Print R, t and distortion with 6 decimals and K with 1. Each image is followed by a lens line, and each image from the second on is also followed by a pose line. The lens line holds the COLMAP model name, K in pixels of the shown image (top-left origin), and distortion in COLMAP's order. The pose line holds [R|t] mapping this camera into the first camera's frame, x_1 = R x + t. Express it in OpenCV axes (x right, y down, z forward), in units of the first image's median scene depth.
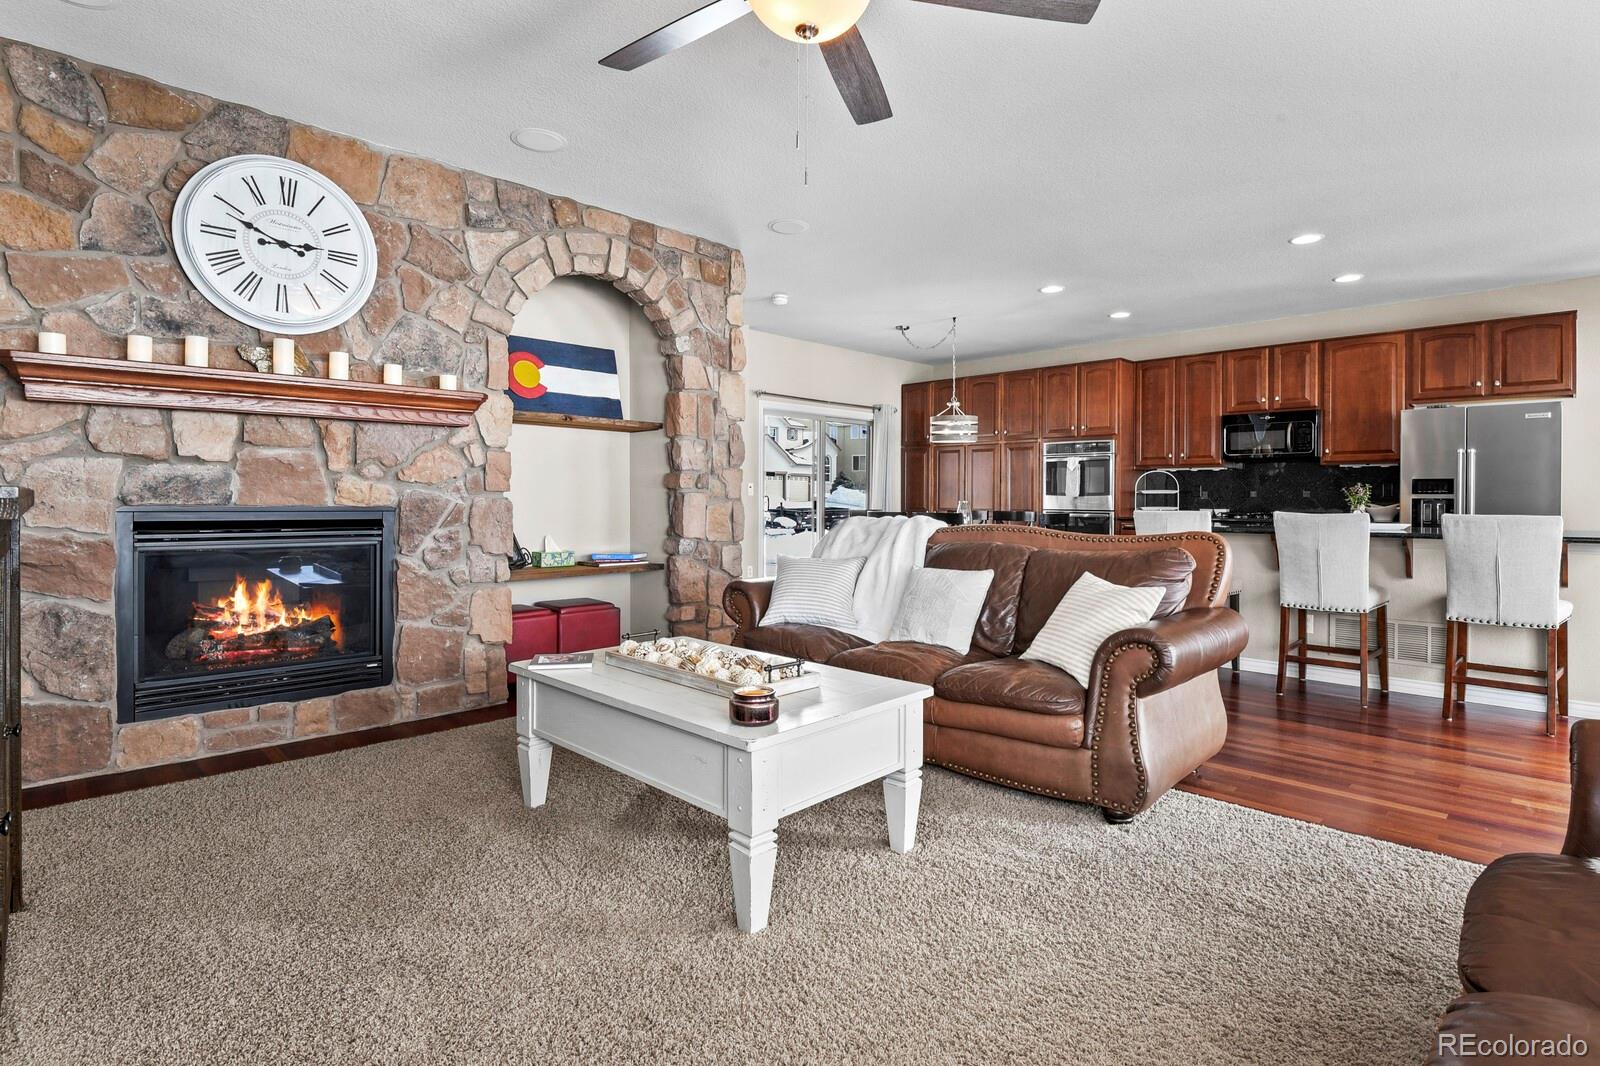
lens RADIAL K [[790.7, 0, 816.3], [0, 790.7, 502.6], [0, 0, 1]] dist [-0.015220, -0.004346]
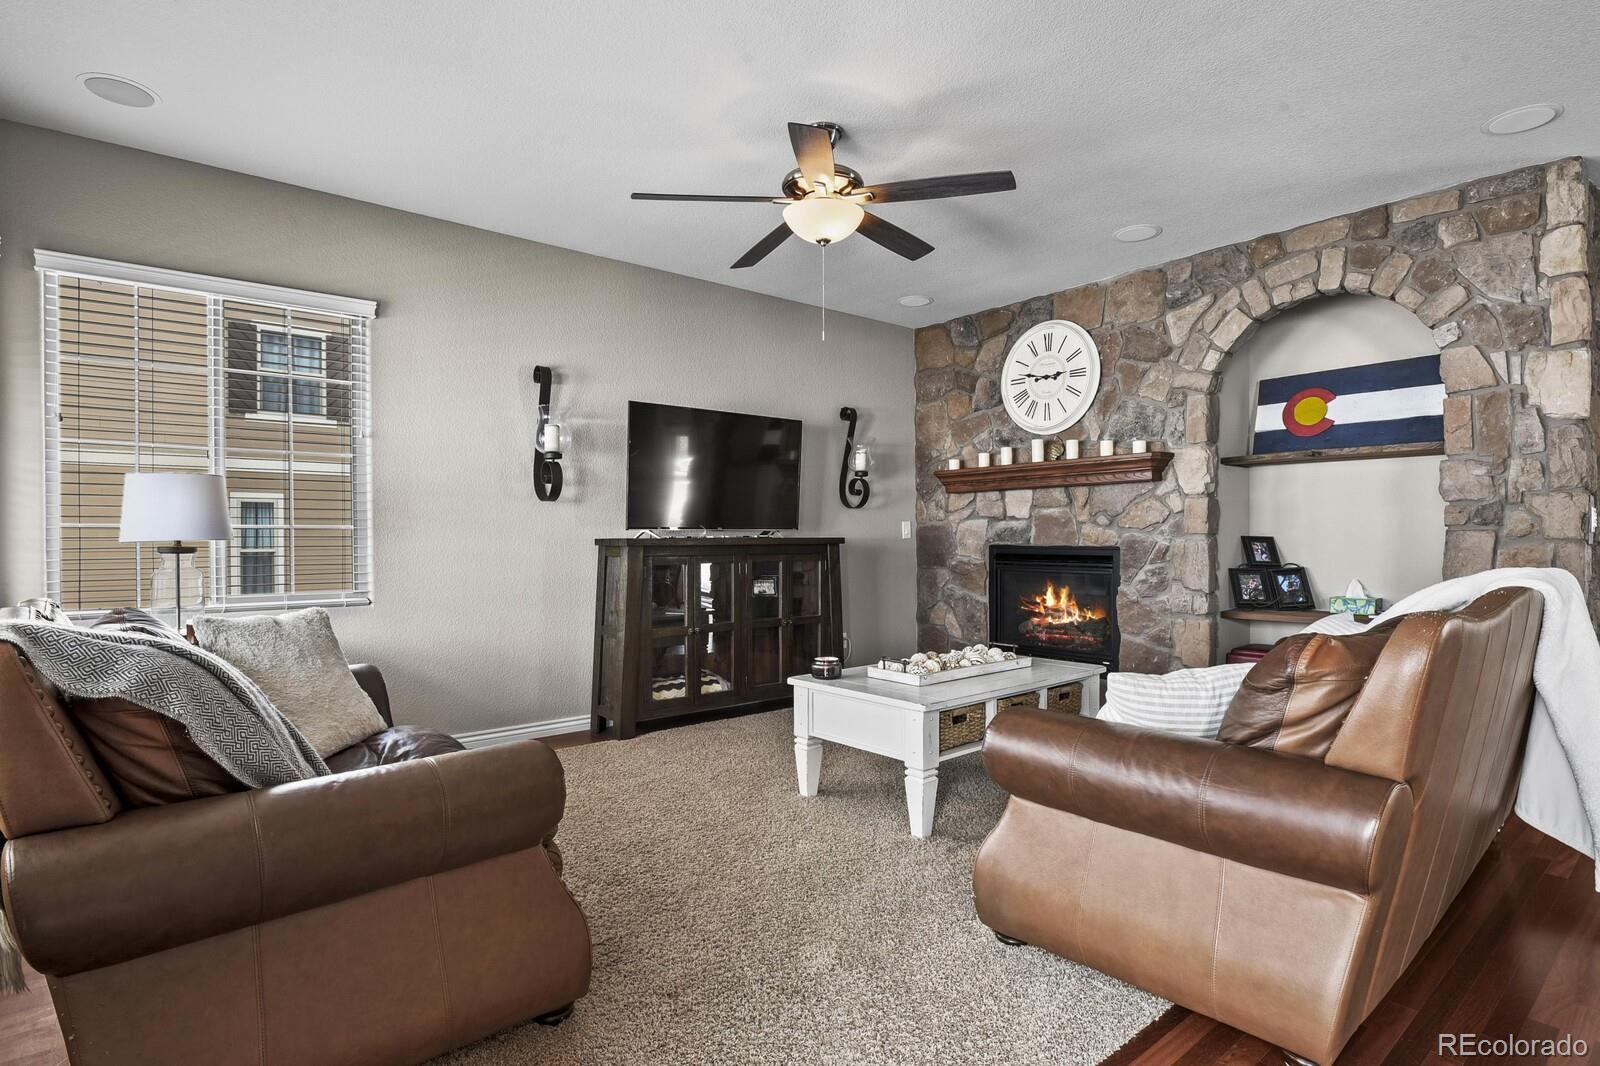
lens RADIAL K [[790.7, 0, 799.0], [0, 790.7, 545.6], [0, 0, 1]] dist [-0.015220, -0.004346]
pose [[-0.092182, -0.000107, -0.995742, 0.535820], [-0.003792, 0.999993, 0.000244, 0.003595], [0.995735, 0.003798, -0.092182, 0.379976]]
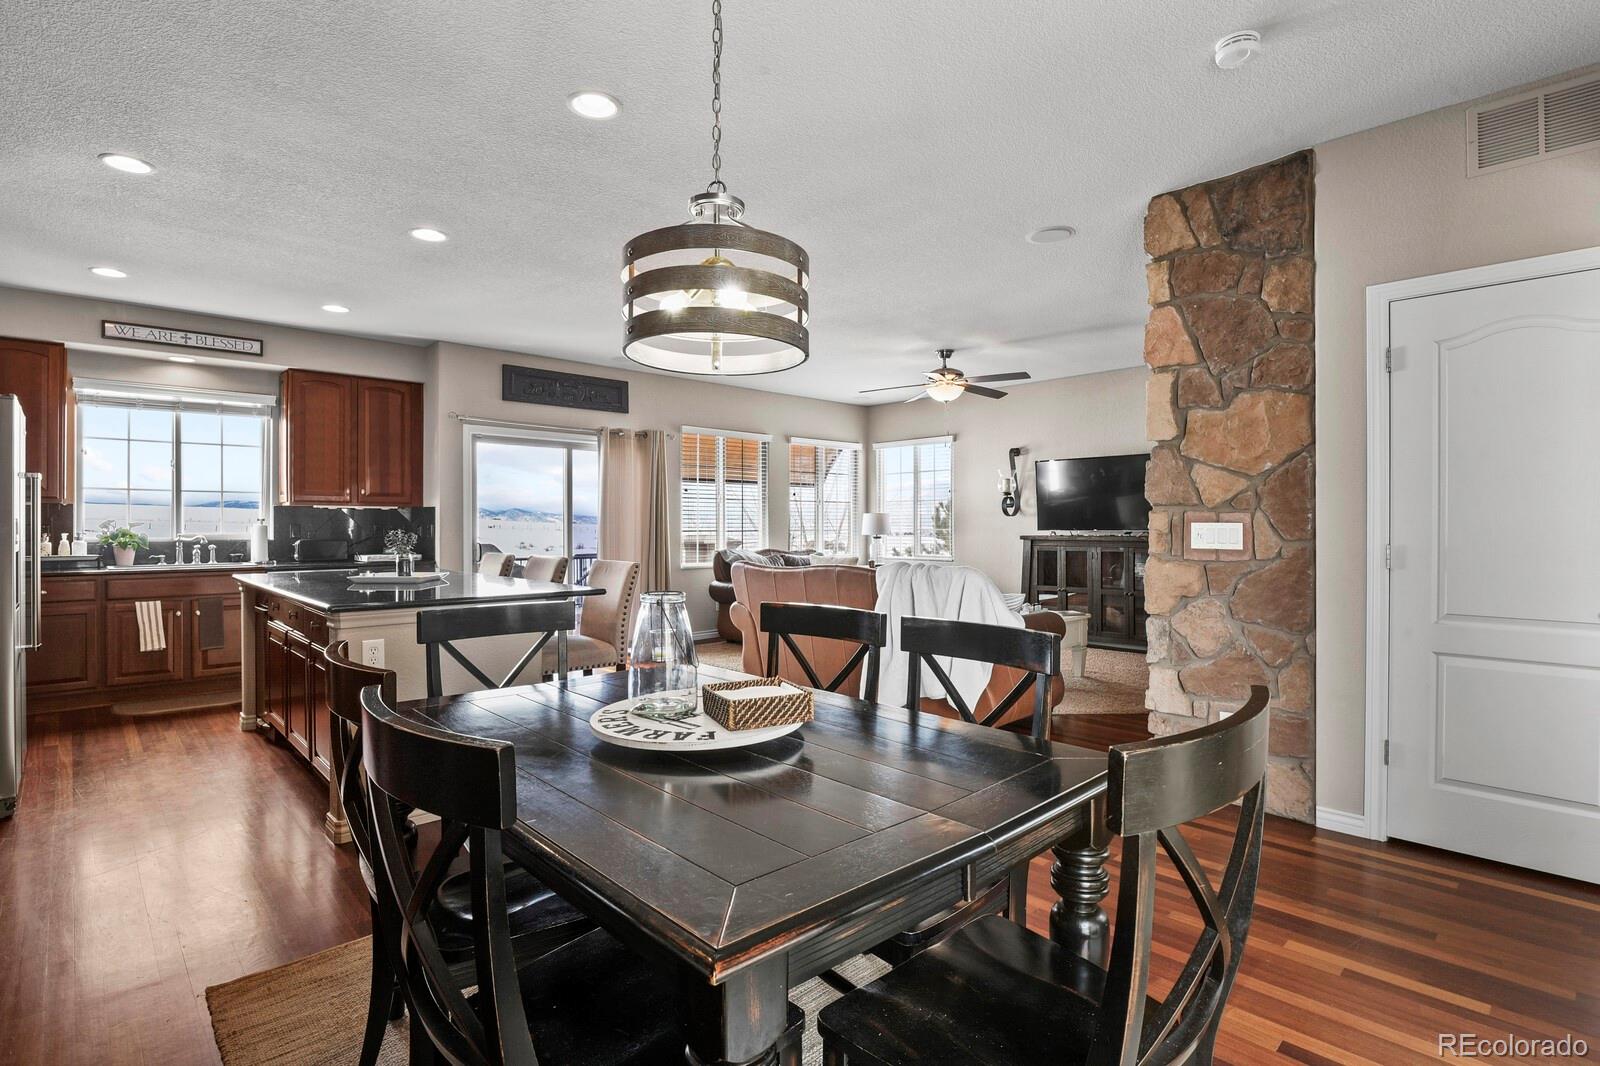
lens RADIAL K [[790.7, 0, 799.7], [0, 790.7, 533.0], [0, 0, 1]] dist [-0.015220, -0.004346]
pose [[-0.999693, -0.002373, 0.024662, 0.180052], [-0.001977, 0.999869, 0.016083, -0.029731], [-0.024697, 0.016029, -0.999566, 1.551772]]
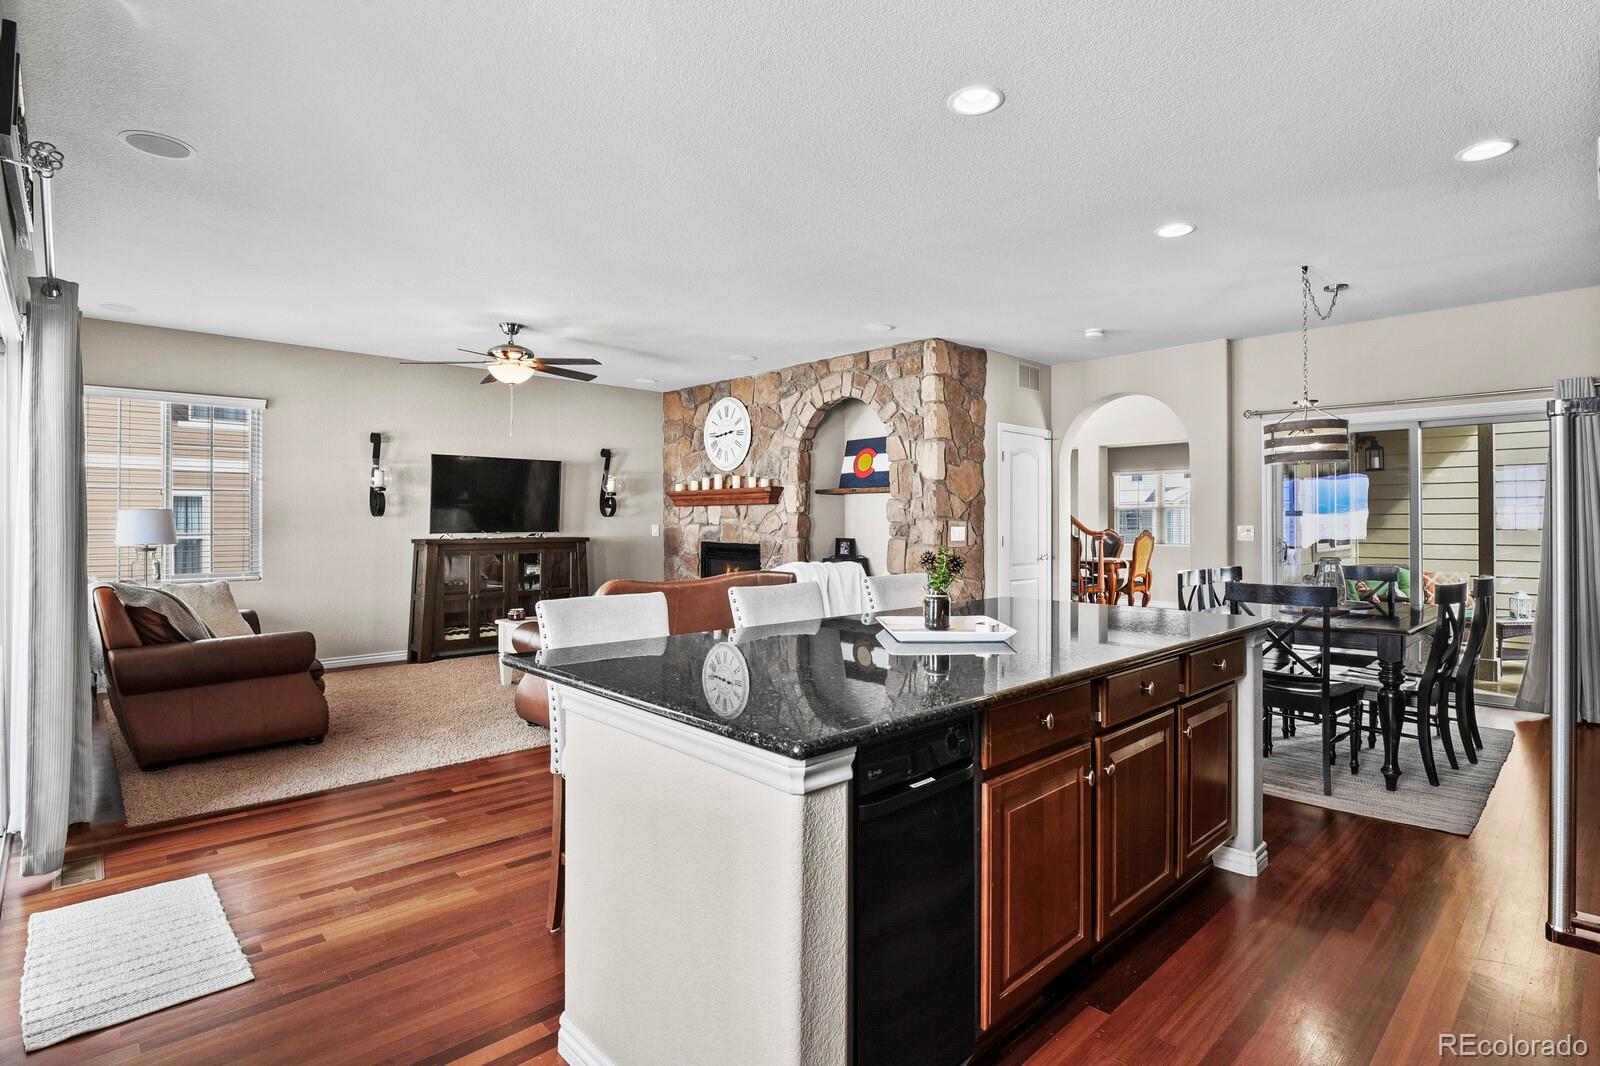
lens RADIAL K [[790.7, 0, 809.7], [0, 790.7, 515.7], [0, 0, 1]] dist [-0.015220, -0.004346]
pose [[-0.022025, -0.014790, -0.999648, 1.000482], [-0.008782, 0.999855, -0.014600, -0.026440], [0.999719, 0.008457, -0.022152, 0.759697]]
